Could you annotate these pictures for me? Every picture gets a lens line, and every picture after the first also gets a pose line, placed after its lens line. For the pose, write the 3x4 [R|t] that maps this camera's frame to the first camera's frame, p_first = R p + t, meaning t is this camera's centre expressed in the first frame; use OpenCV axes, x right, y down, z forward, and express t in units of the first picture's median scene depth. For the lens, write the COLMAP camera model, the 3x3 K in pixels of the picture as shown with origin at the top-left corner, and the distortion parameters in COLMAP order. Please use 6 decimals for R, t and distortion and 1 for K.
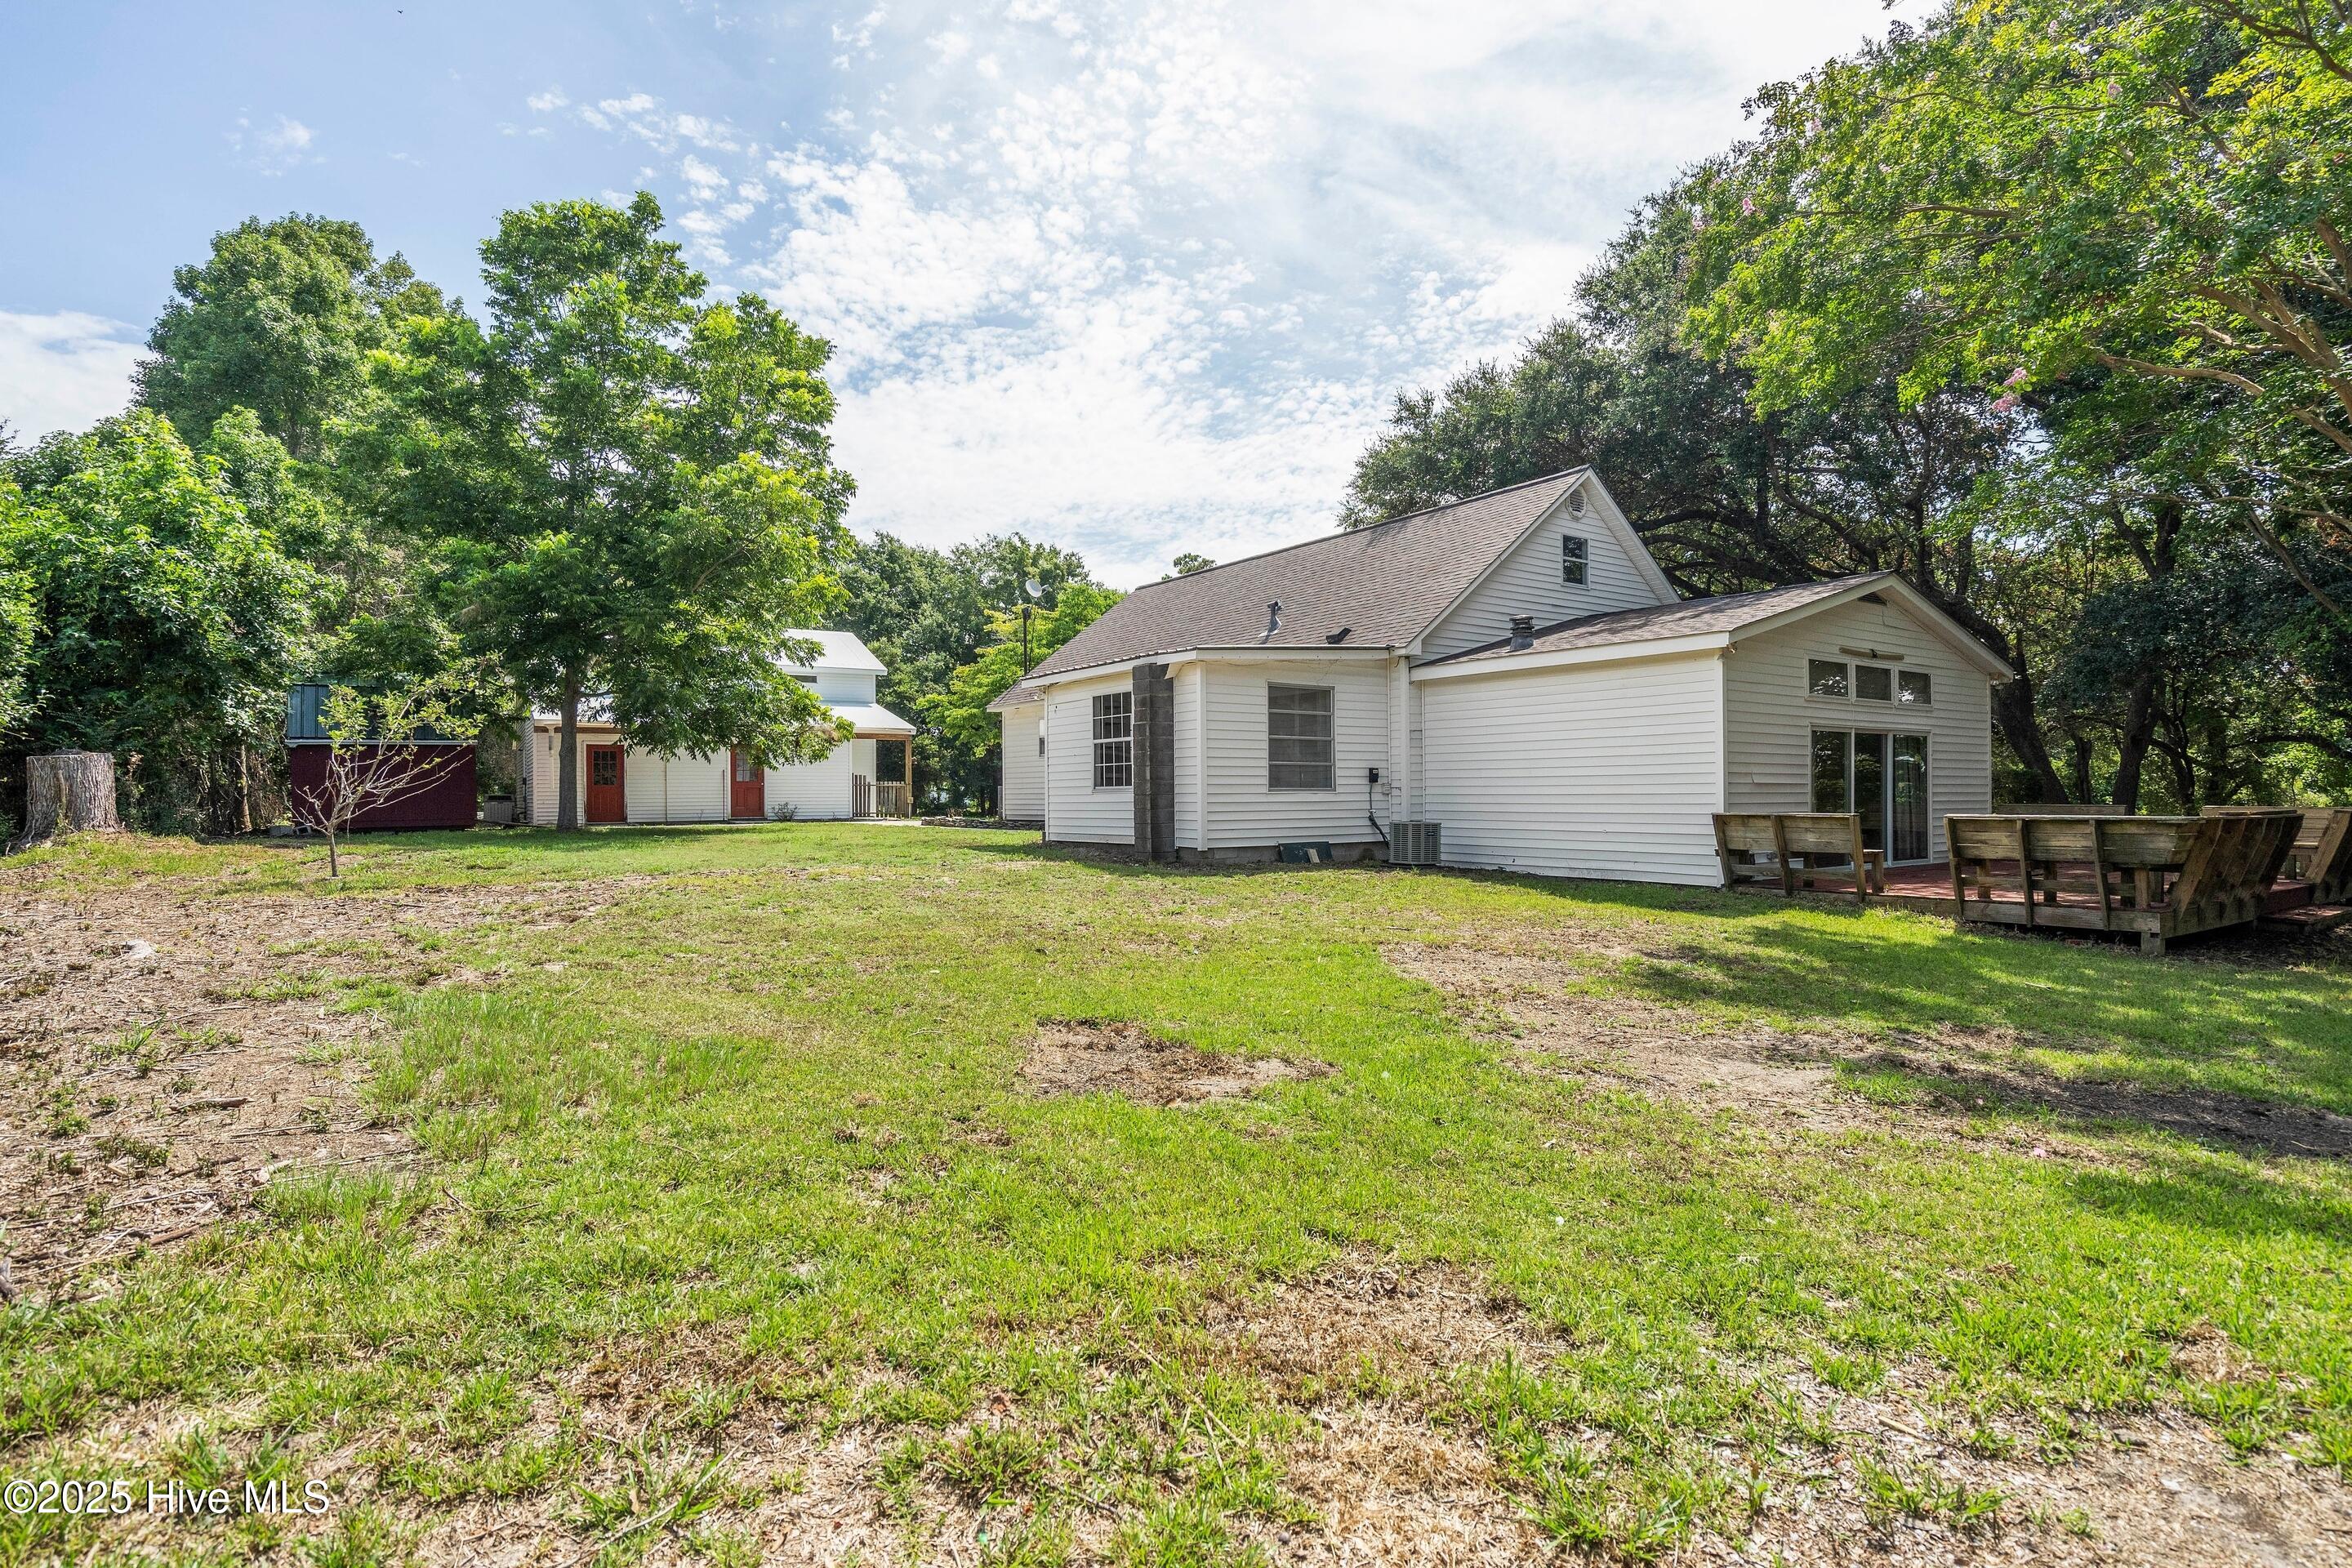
lens RADIAL K [[1111.2, 0, 1195.4], [0, 1111.2, 784.3], [0, 0, 1]] dist [-0.001270, 0.000219]
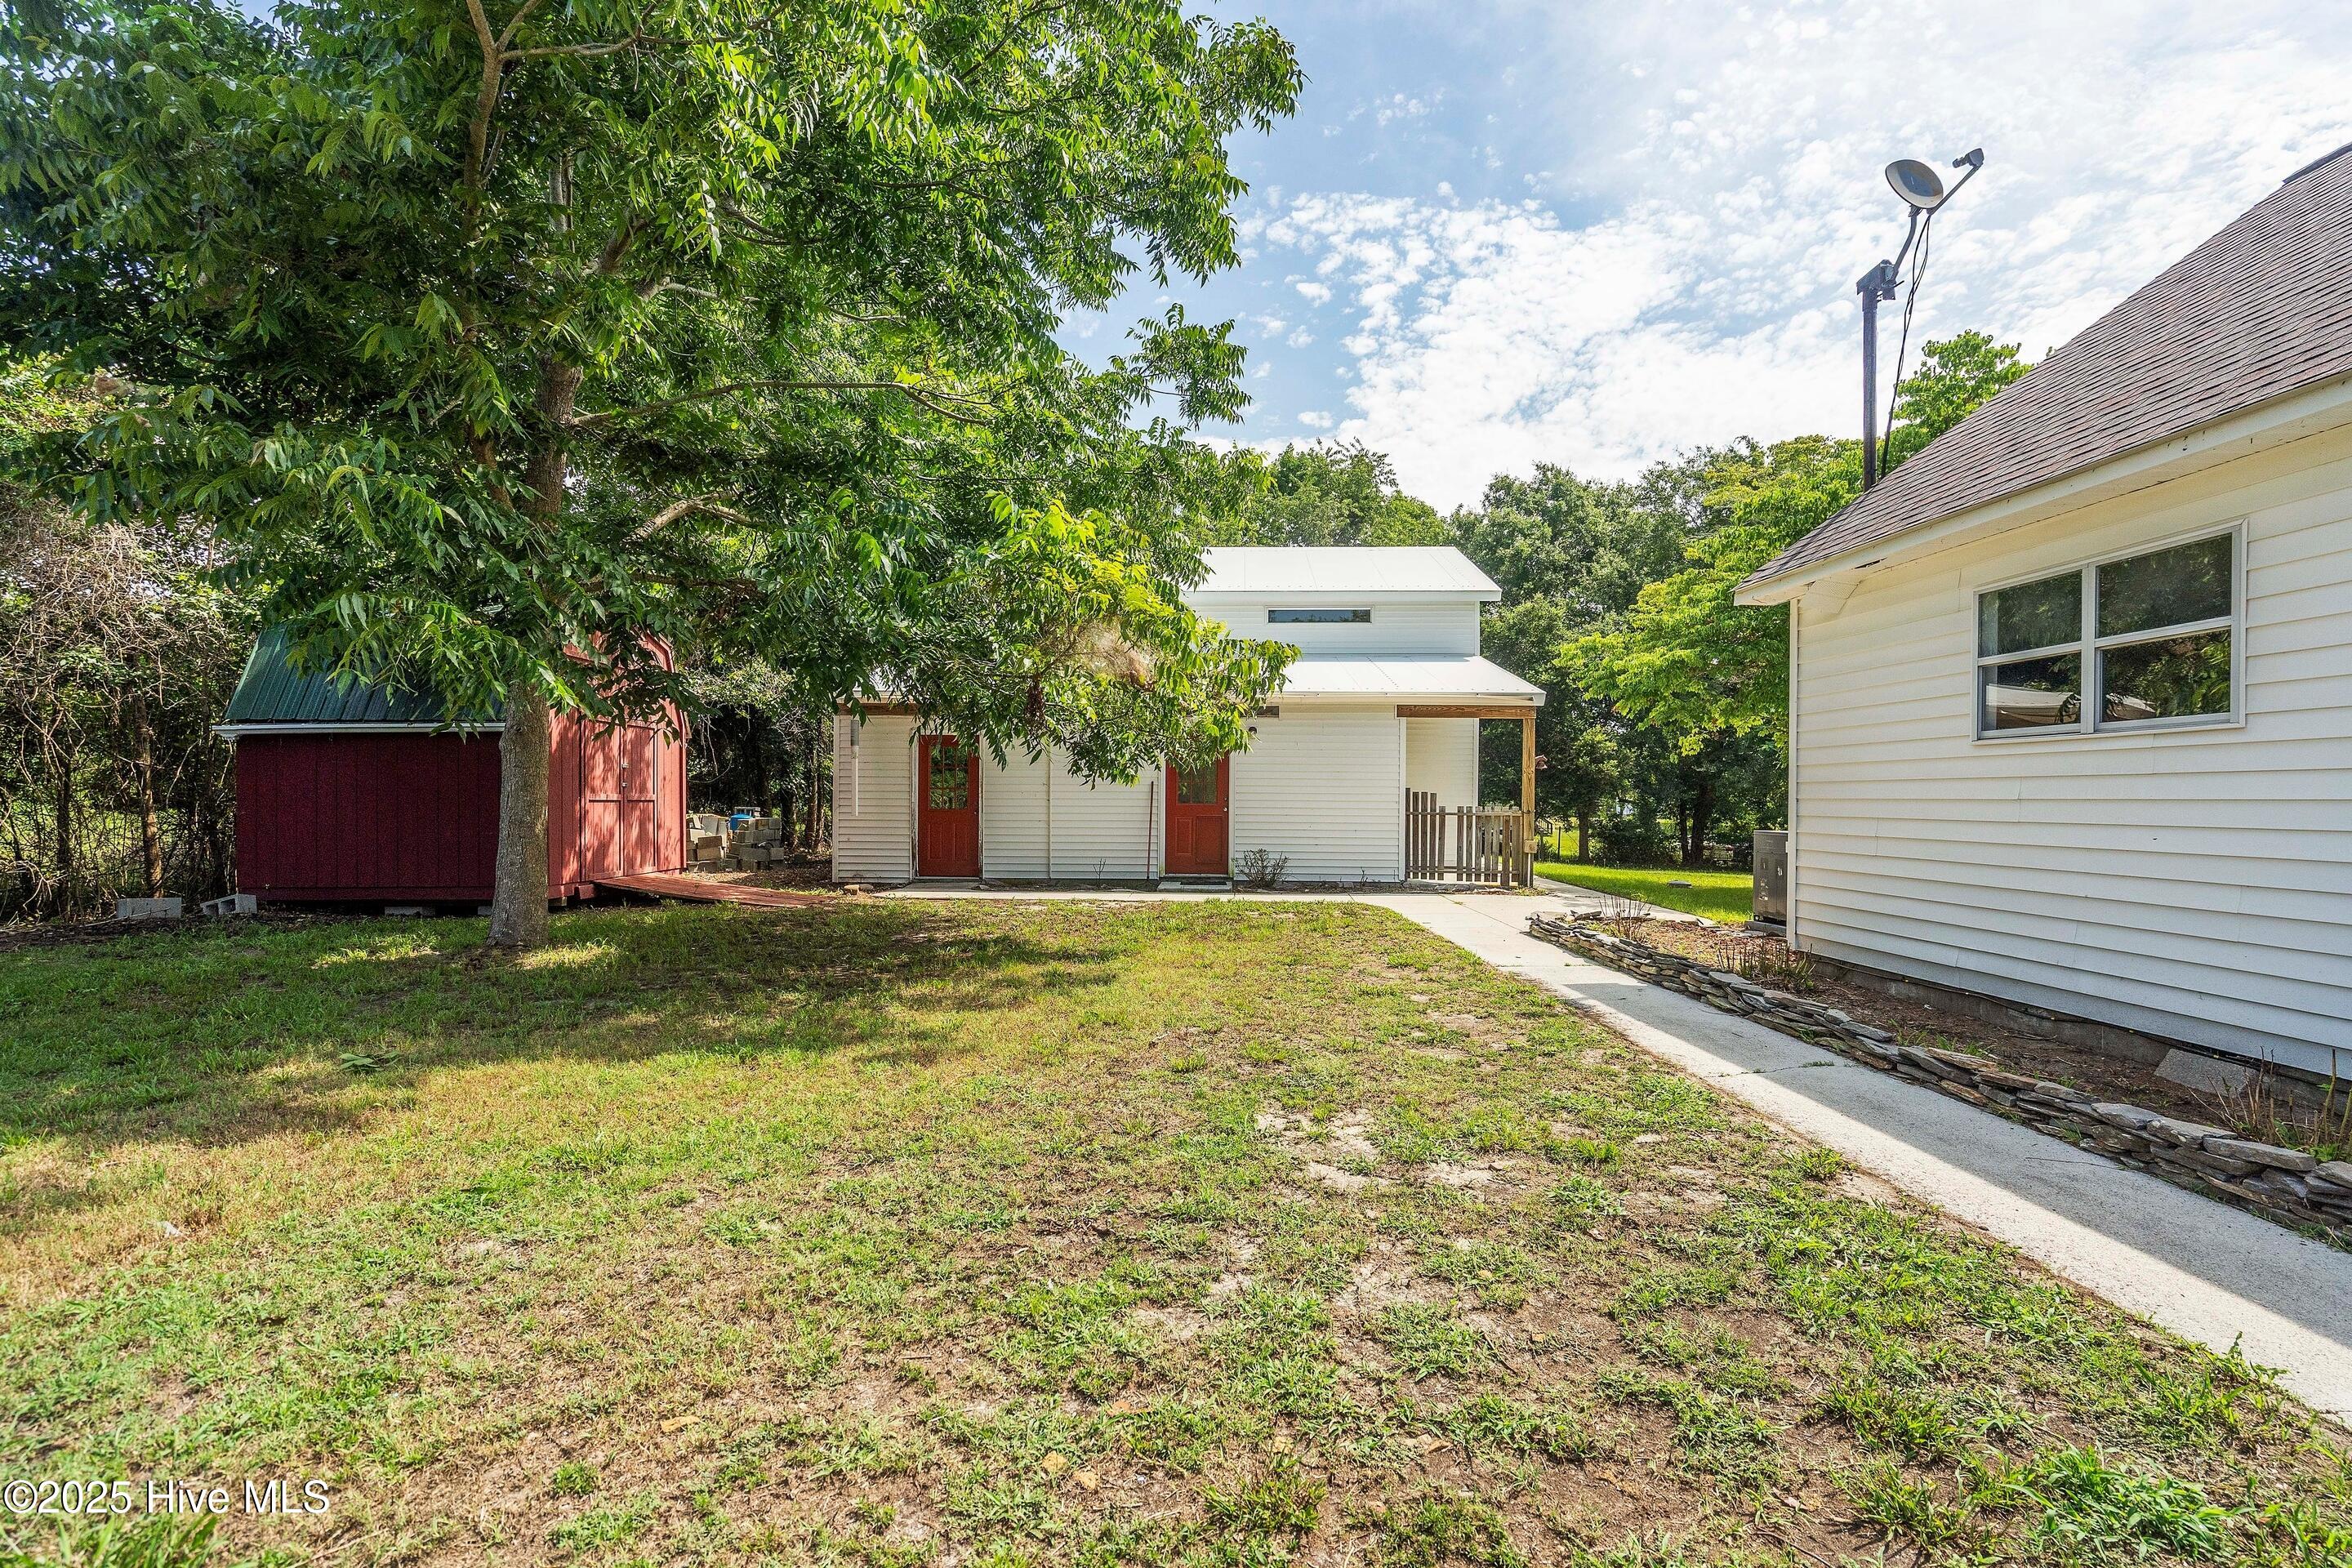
lens RADIAL K [[1060.0, 0, 1178.4], [0, 1060.0, 798.2], [0, 0, 1]] dist [-0.001397, -0.000245]
pose [[0.808728, 0.015698, -0.587973, -0.061473], [-0.010780, 0.999871, 0.011867, -0.005019], [0.588083, -0.003259, 0.808794, 0.294567]]
